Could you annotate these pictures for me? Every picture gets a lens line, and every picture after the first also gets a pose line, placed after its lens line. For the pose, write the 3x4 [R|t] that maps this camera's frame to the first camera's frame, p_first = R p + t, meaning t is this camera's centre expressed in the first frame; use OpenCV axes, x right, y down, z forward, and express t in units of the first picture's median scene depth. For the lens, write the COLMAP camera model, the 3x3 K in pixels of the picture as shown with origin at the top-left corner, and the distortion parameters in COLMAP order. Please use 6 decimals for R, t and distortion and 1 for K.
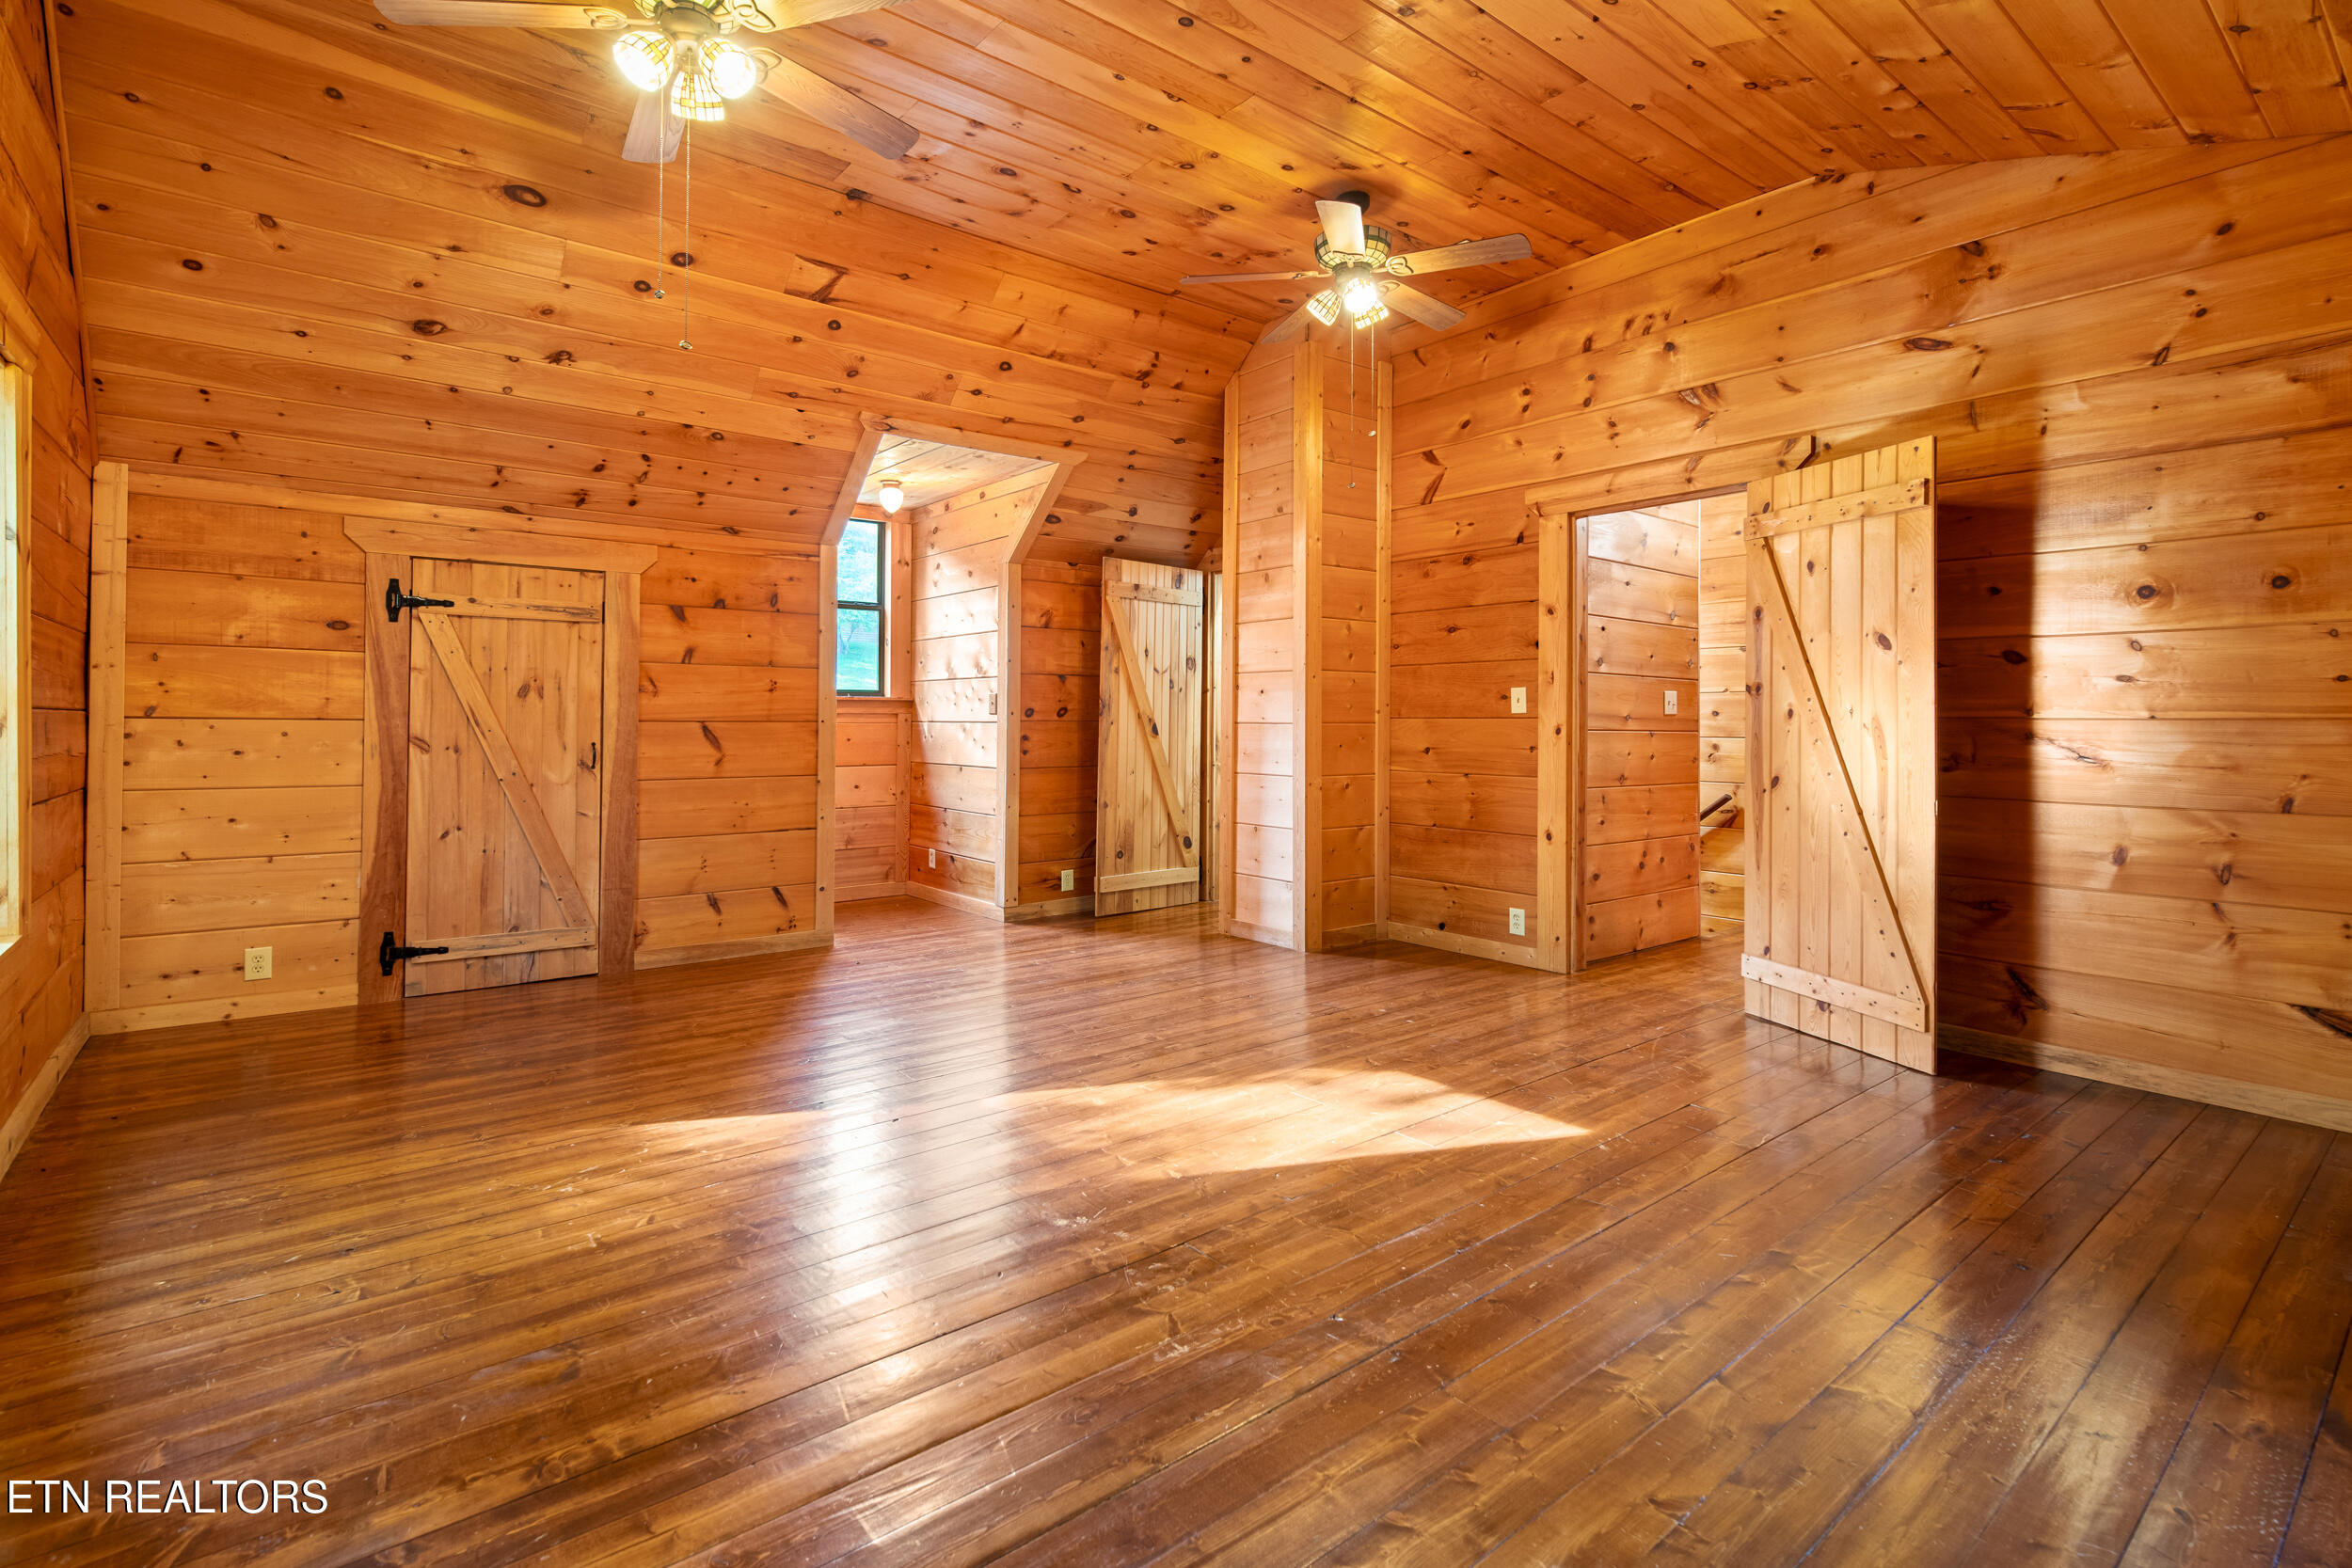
lens RADIAL K [[1049.9, 0, 1170.1], [0, 1049.9, 702.3], [0, 0, 1]] dist [0.002390, 0.000132]
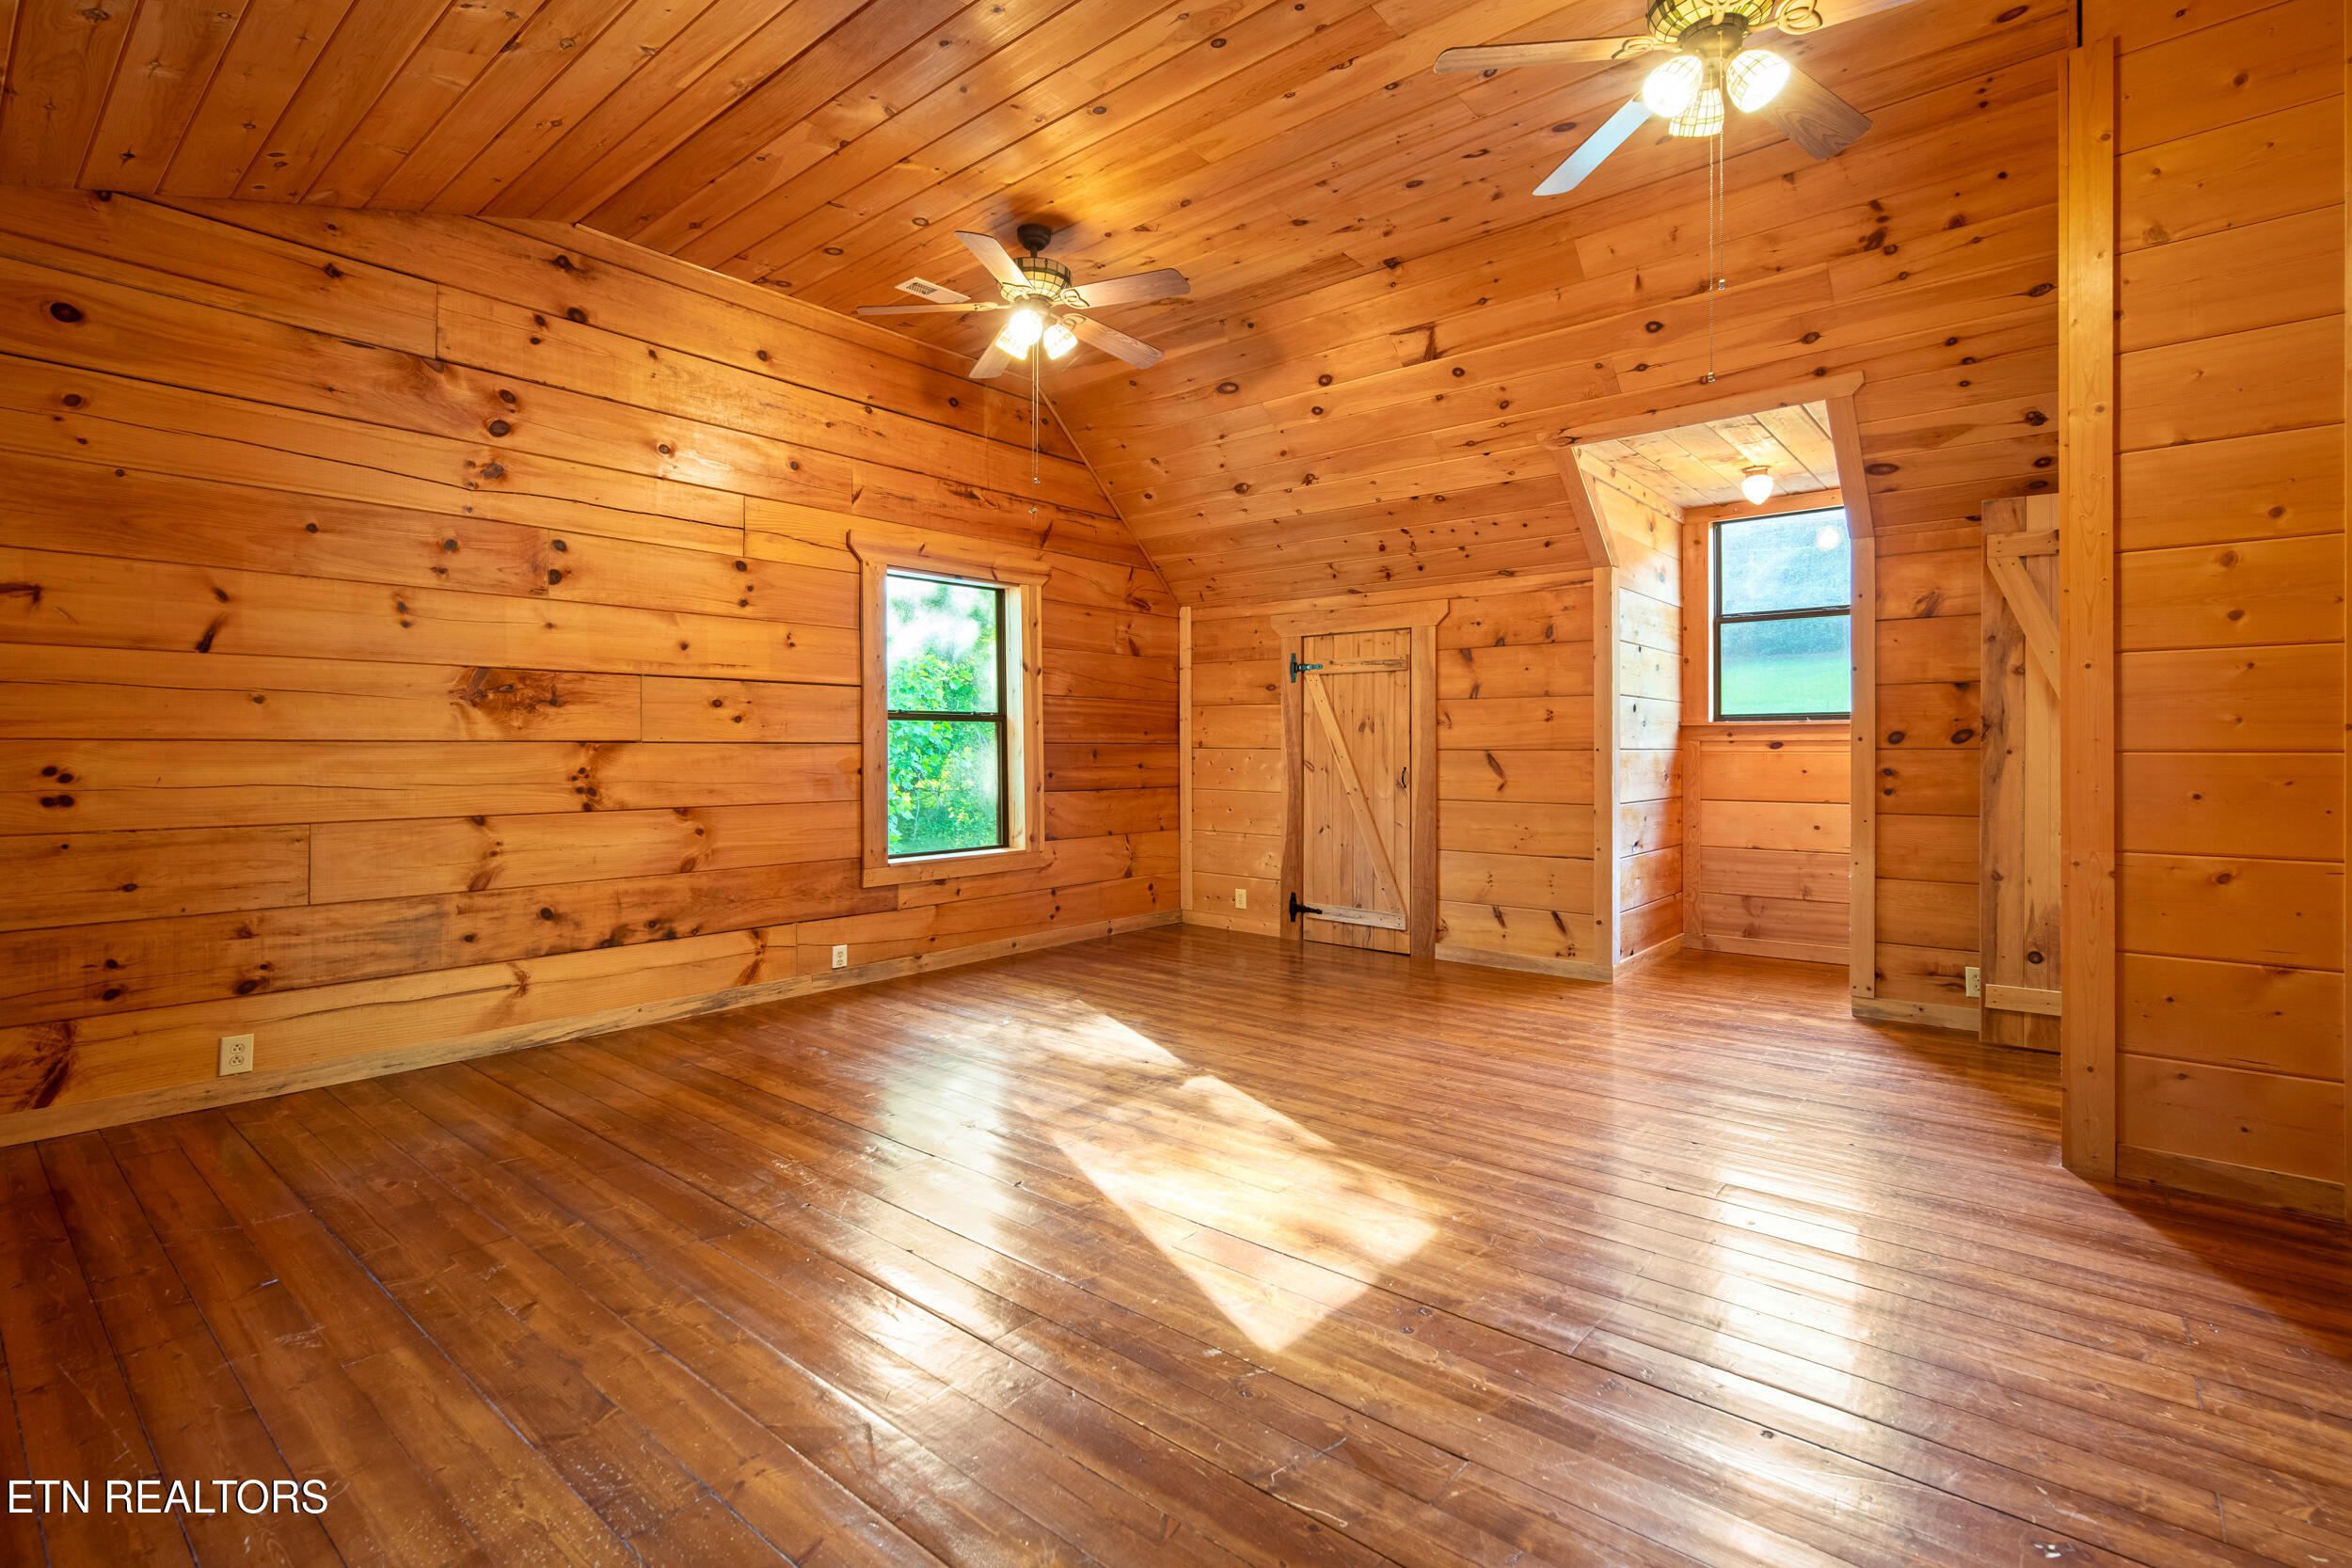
lens RADIAL K [[1098.9, 0, 1224.7], [0, 1098.9, 733.9], [0, 0, 1]] dist [0.001652, 0.000249]
pose [[0.231020, -0.016768, -0.972805, 0.699495], [0.016863, 0.999770, -0.013228, 0.013428], [0.972803, -0.013349, 0.231250, 0.521245]]
